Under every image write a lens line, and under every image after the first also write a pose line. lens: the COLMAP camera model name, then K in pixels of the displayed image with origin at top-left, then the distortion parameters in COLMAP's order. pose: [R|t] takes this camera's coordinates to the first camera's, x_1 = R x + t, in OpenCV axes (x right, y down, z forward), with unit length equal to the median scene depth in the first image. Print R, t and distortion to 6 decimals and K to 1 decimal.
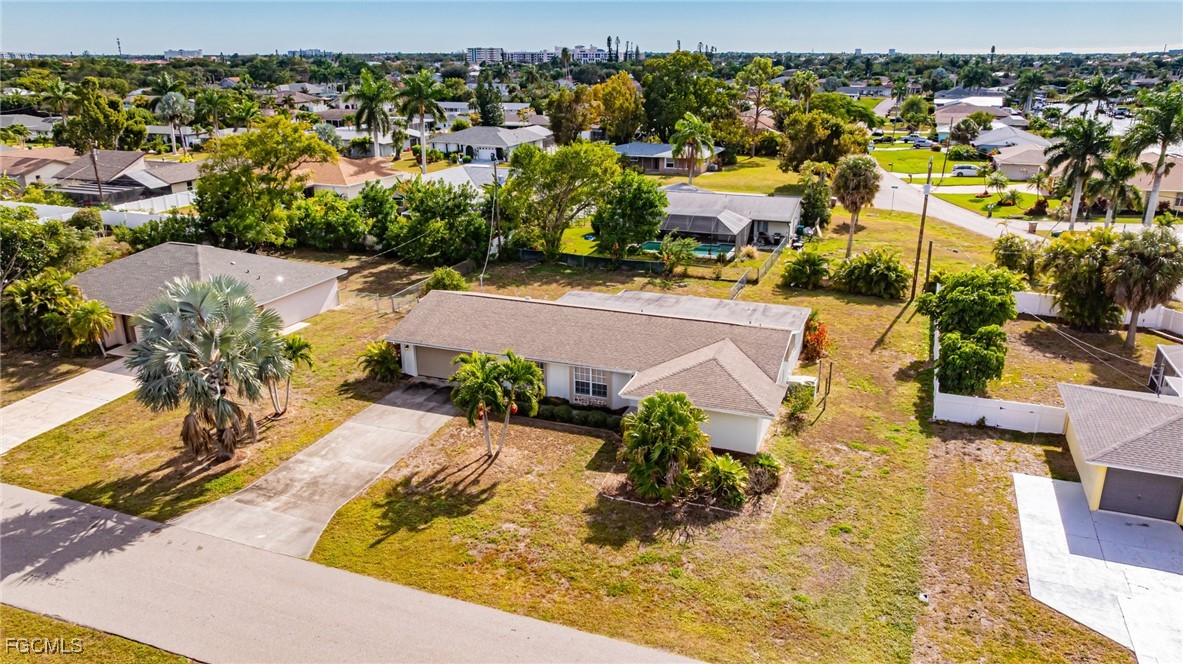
lens RADIAL K [[877.5, 0, 591.5], [0, 877.5, 332.0], [0, 0, 1]] dist [-0.012034, -0.002483]
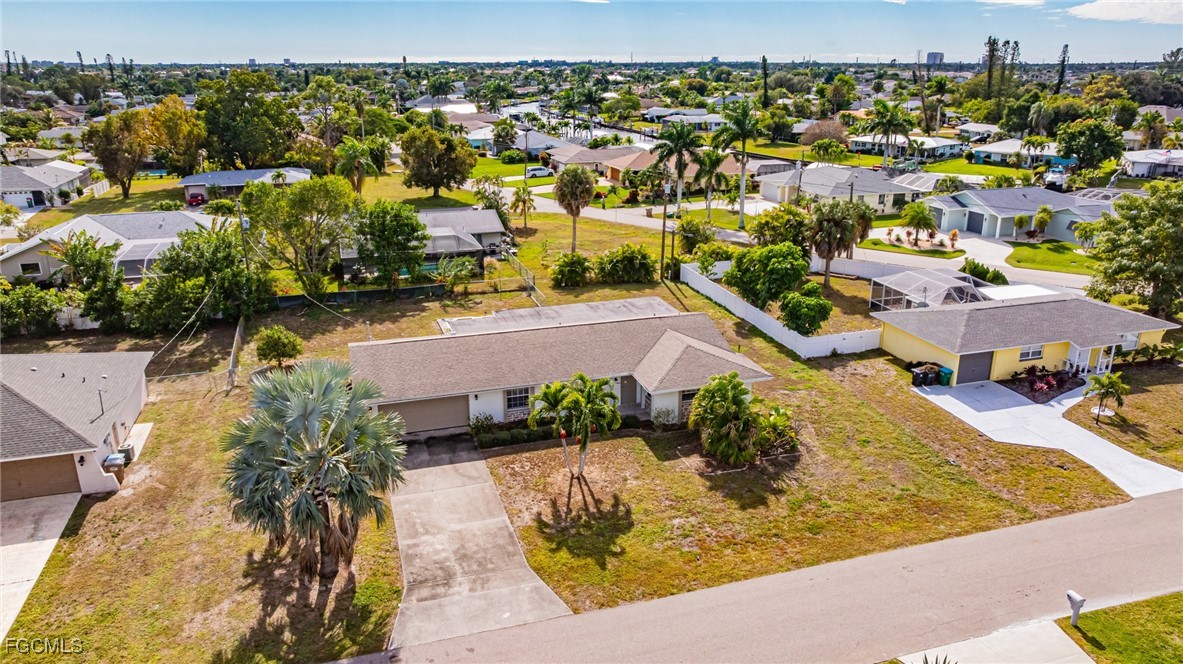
lens RADIAL K [[888.5, 0, 591.5], [0, 888.5, 332.0], [0, 0, 1]] dist [-0.005163, -0.008651]
pose [[0.763581, -0.190233, 0.617054, -0.630450], [0.196325, 0.978774, 0.058803, -0.075953], [-0.615143, 0.076242, 0.784720, 0.131289]]
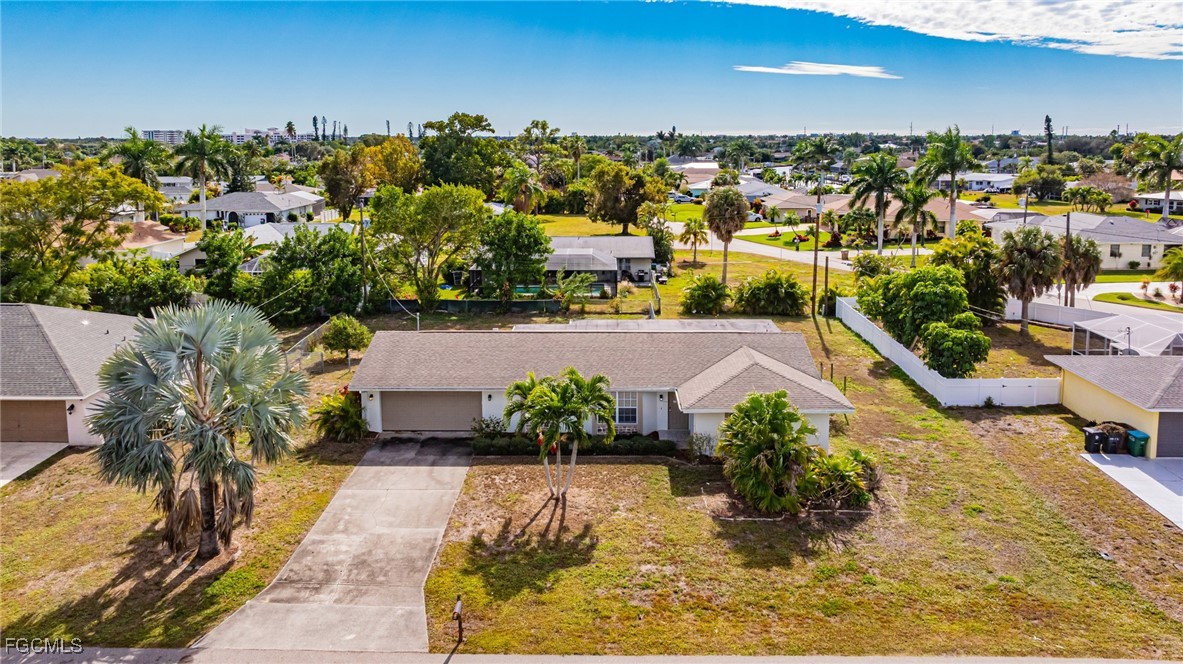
lens RADIAL K [[894.9, 0, 579.0], [0, 894.9, 224.7], [0, 0, 1]] dist [-0.014580, 0.006827]
pose [[0.936430, -0.032584, 0.349337, -0.336774], [0.108070, 0.974056, -0.198838, 0.051116], [-0.333795, 0.223951, 0.915656, 0.135738]]
